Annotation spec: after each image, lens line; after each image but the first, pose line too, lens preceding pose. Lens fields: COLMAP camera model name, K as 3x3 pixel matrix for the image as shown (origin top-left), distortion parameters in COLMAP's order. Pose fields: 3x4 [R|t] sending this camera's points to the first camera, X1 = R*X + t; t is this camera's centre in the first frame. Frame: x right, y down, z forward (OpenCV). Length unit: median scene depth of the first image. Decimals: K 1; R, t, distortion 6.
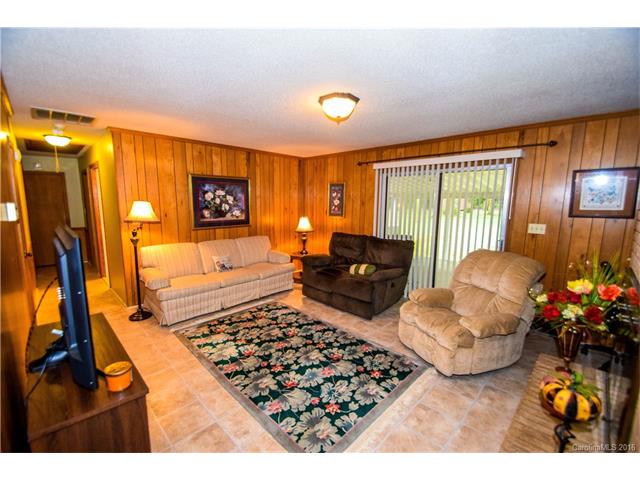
lens RADIAL K [[280.2, 0, 320.0], [0, 280.2, 244.2], [0, 0, 1]] dist [-0.000024, -0.000177]
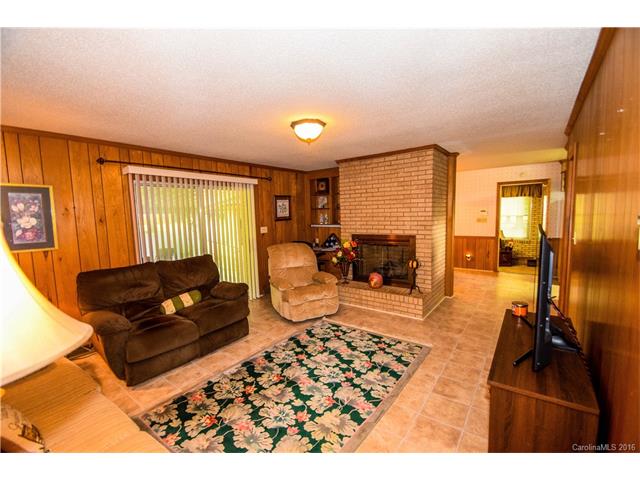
lens RADIAL K [[280.2, 0, 319.8], [0, 280.2, 235.9], [0, 0, 1]] dist [-0.000024, -0.000177]
pose [[-0.136138, -0.079506, 0.987494, -0.972137], [0.184719, 0.977257, 0.104148, -0.146621], [-0.973317, 0.196588, -0.118356, 1.009495]]
